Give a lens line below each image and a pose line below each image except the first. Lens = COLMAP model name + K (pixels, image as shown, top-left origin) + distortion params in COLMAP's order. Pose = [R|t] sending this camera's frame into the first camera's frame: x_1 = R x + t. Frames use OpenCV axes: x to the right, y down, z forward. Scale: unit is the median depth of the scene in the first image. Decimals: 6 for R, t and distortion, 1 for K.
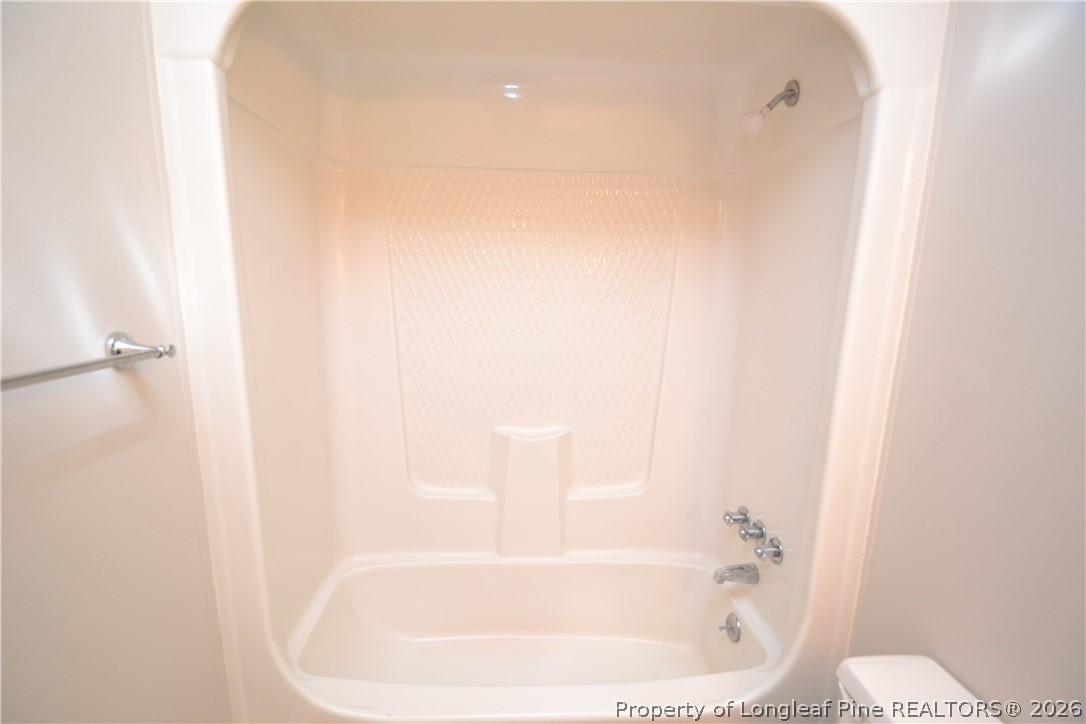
lens RADIAL K [[483.7, 0, 531.3], [0, 483.7, 374.8], [0, 0, 1]] dist [0.021394, -0.022509]
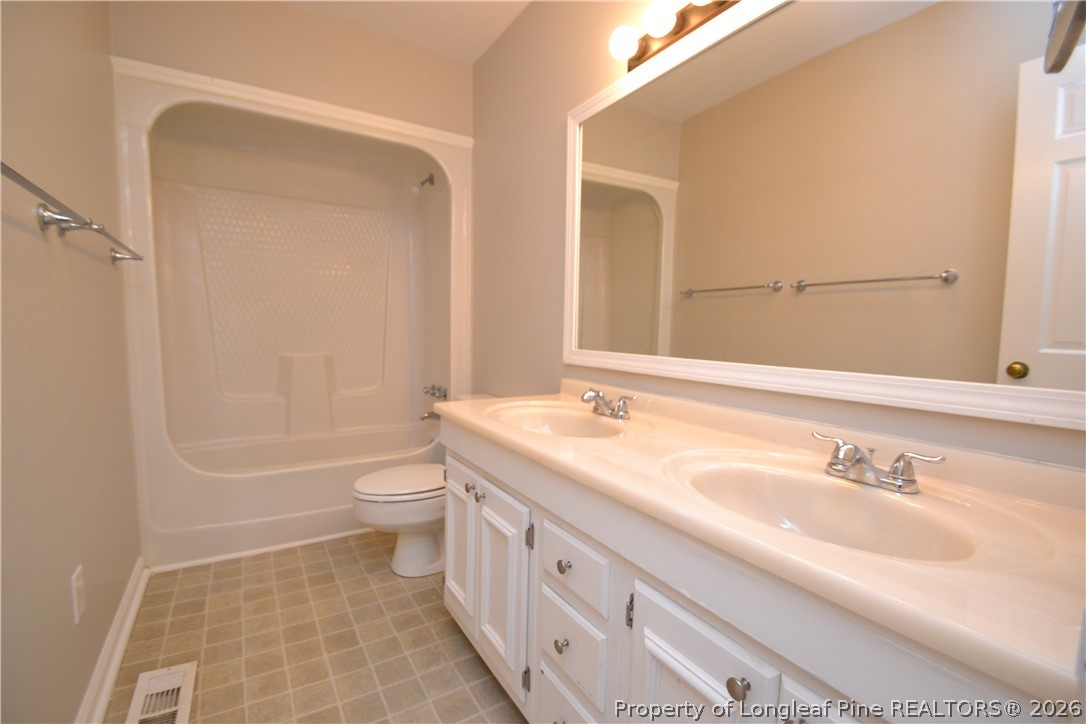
lens RADIAL K [[483.7, 0, 531.3], [0, 483.7, 374.8], [0, 0, 1]] dist [0.021394, -0.022509]
pose [[0.848889, -0.067905, 0.524191, -0.218624], [0.100955, 0.994286, -0.034688, 0.315246], [-0.518840, 0.082366, 0.850894, -0.769926]]
